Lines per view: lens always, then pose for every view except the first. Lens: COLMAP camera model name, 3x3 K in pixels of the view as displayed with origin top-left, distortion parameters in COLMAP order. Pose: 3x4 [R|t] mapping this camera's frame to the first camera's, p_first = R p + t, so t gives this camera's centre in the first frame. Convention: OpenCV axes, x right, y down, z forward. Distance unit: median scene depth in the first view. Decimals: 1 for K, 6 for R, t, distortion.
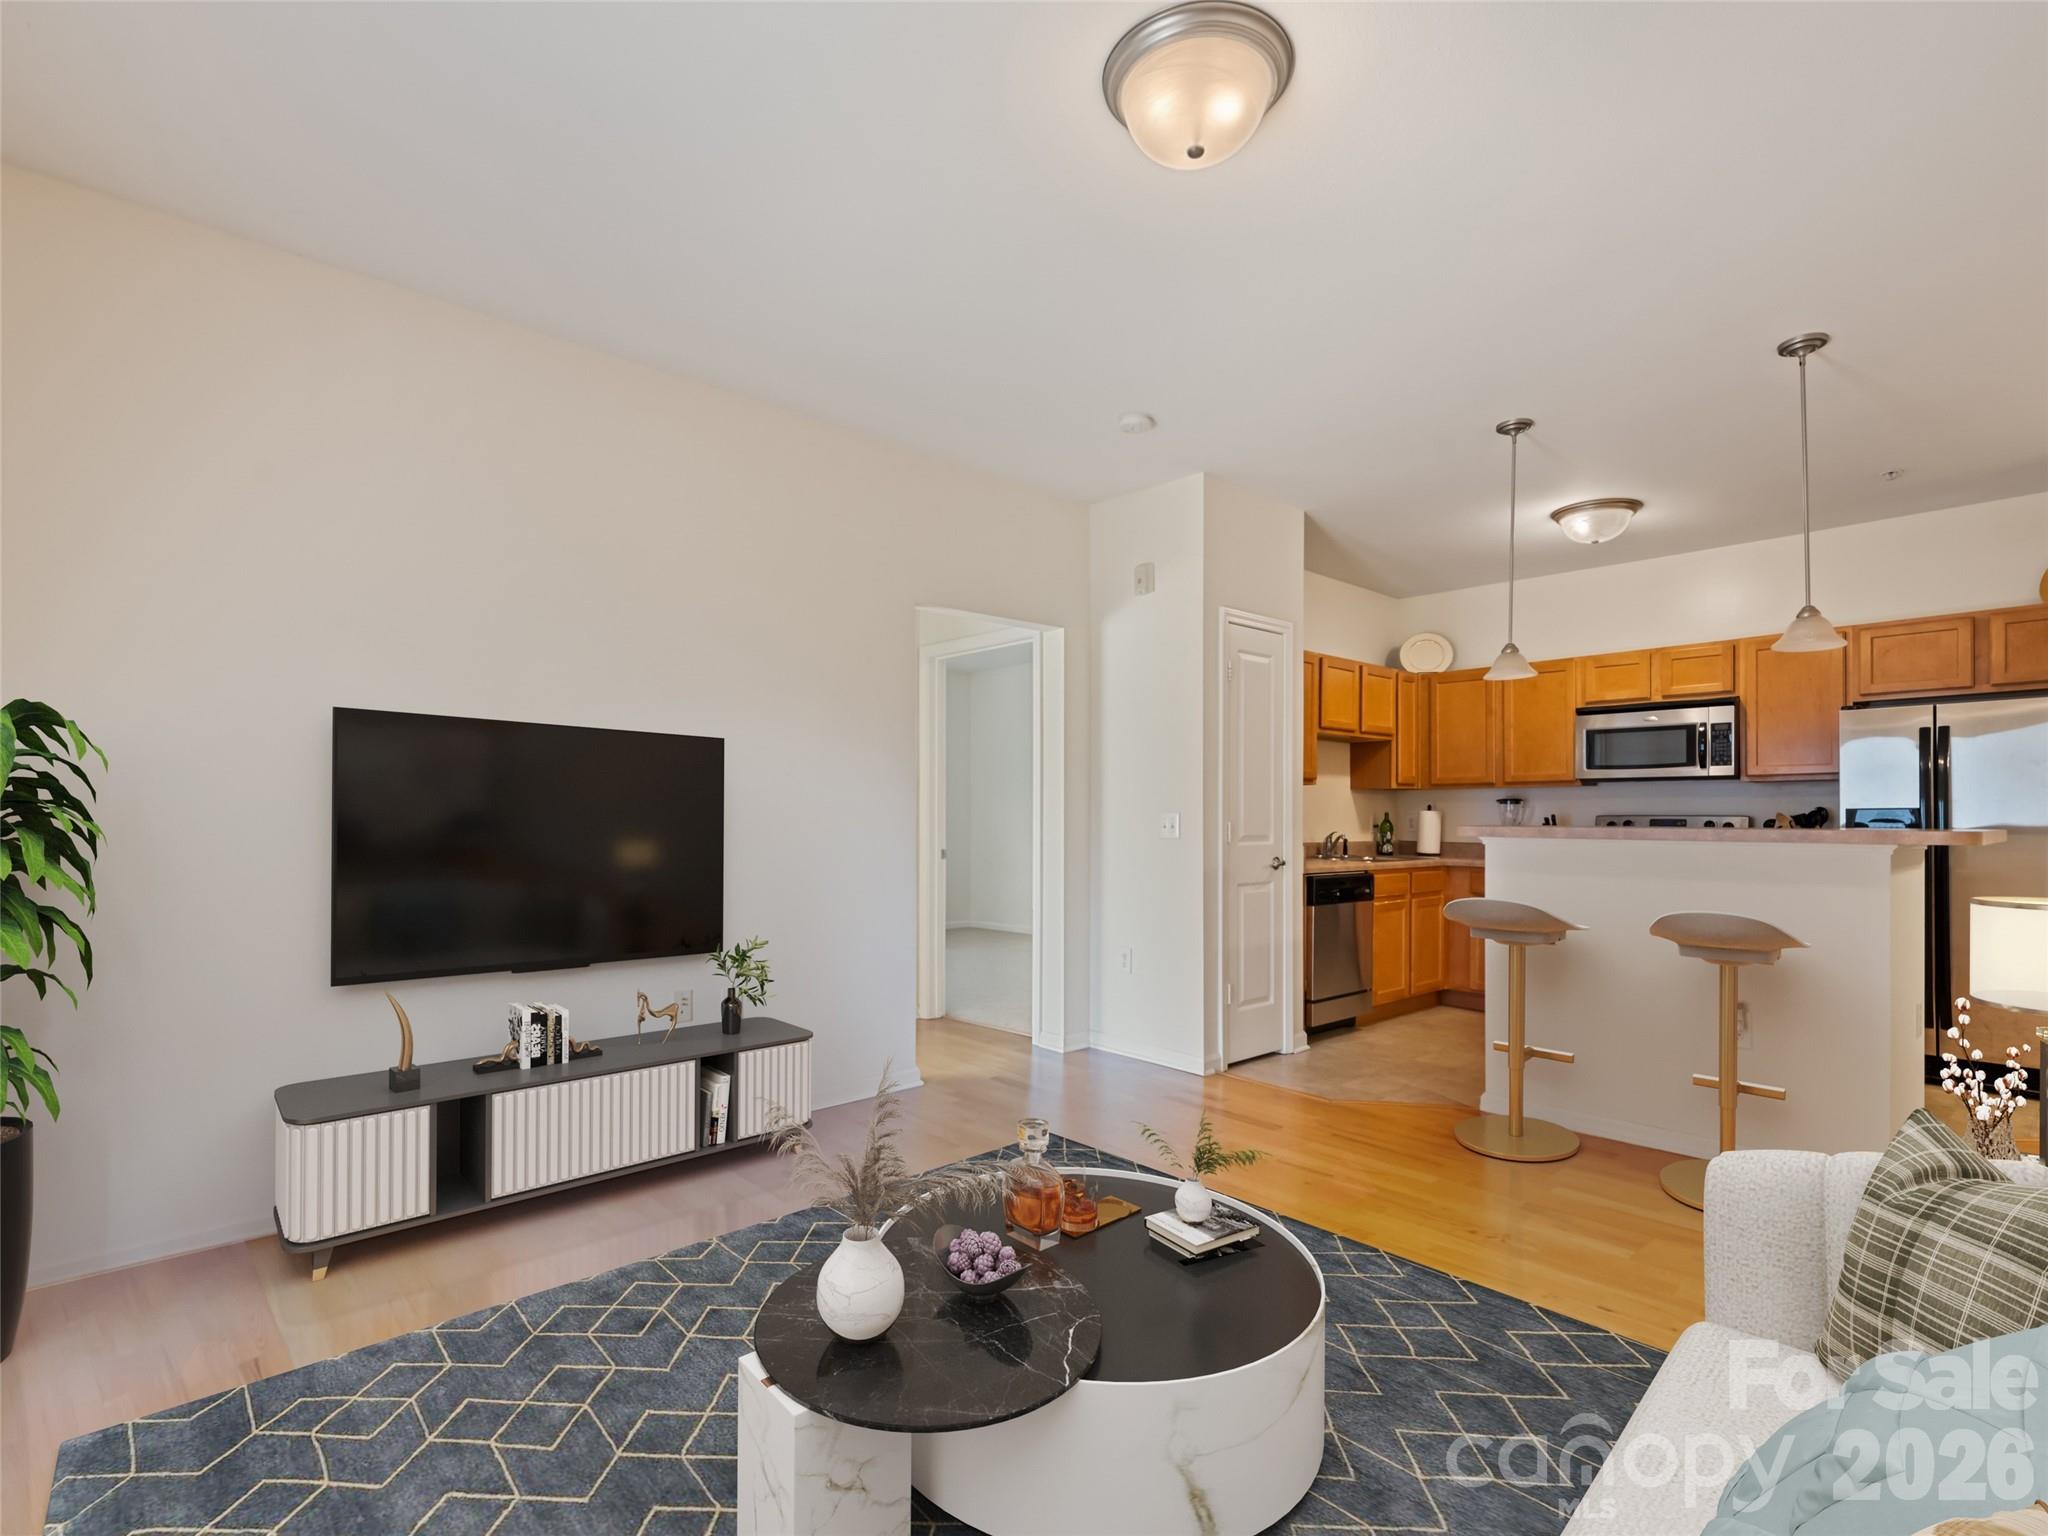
lens RADIAL K [[977.6, 0, 978.4], [0, 977.6, 813.1], [0, 0, 1]] dist [0.006249, -0.003652]
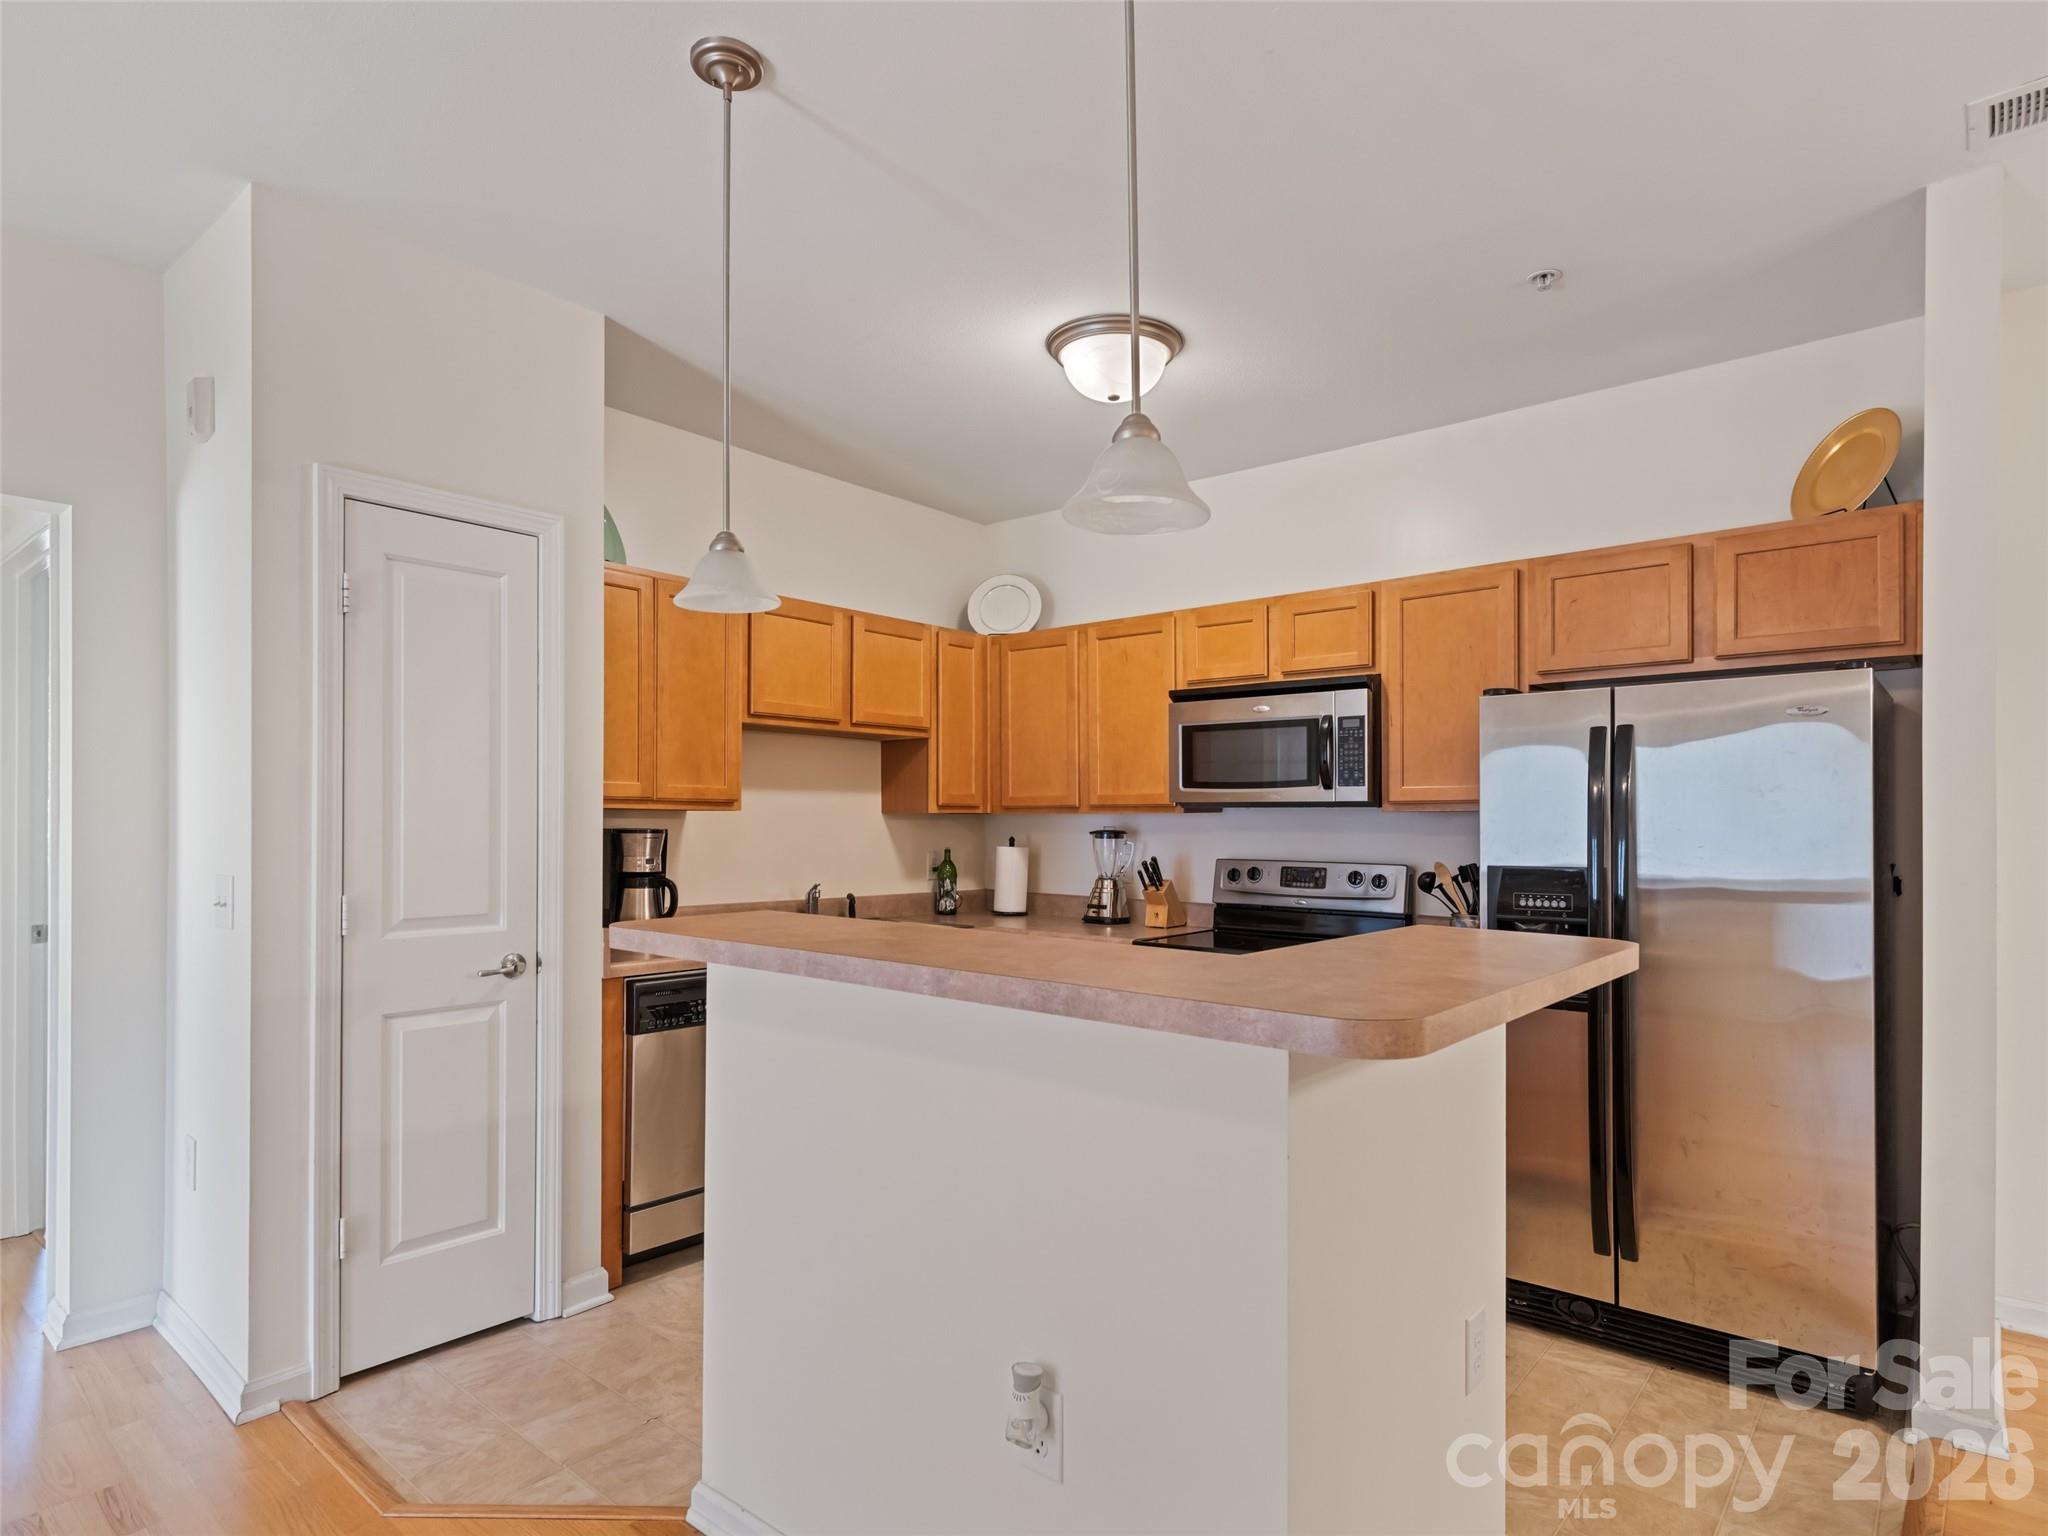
lens RADIAL K [[1117.7, 0, 1001.2], [0, 1117.7, 815.1], [0, 0, 1]] dist [0.006449, 0.000651]
pose [[0.990421, 0.005294, 0.137978, 0.439692], [-0.005103, 0.999985, -0.001738, -0.027446], [-0.137985, 0.001017, 0.990434, 0.331603]]
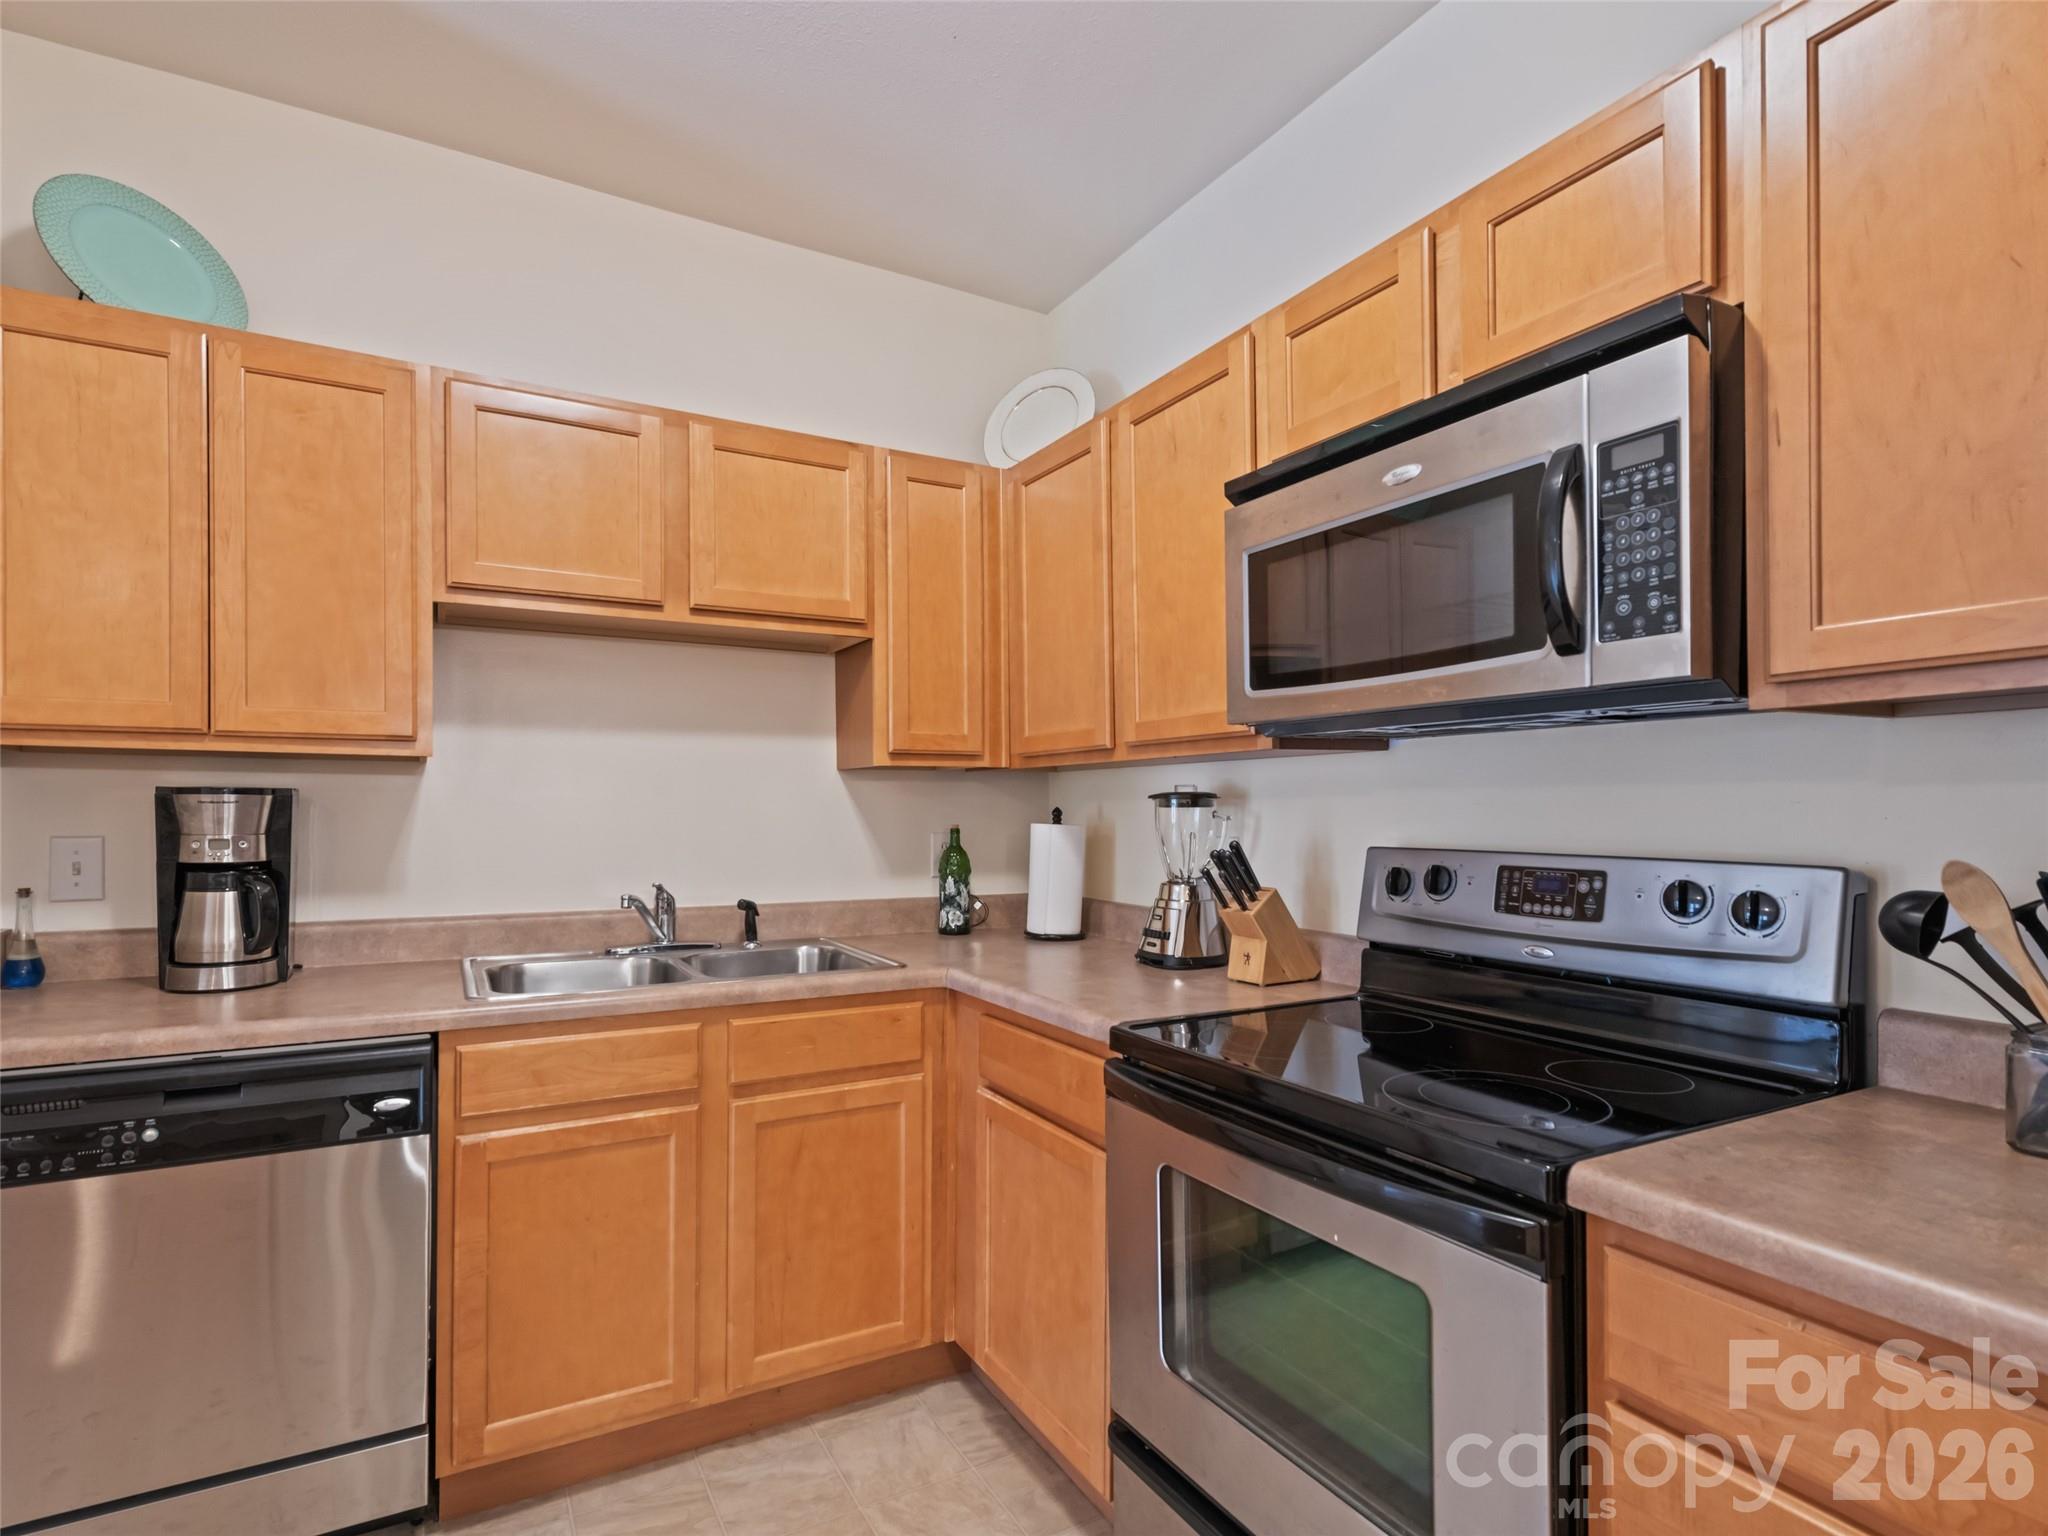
lens RADIAL K [[1024.7, 0, 1033.3], [0, 1024.7, 807.9], [0, 0, 1]] dist [0.005919, -0.000707]
pose [[0.978363, -0.000904, -0.206895, 0.670701], [0.001440, 0.999996, 0.002436, -0.012140], [0.206892, -0.002681, 0.978360, 0.750716]]
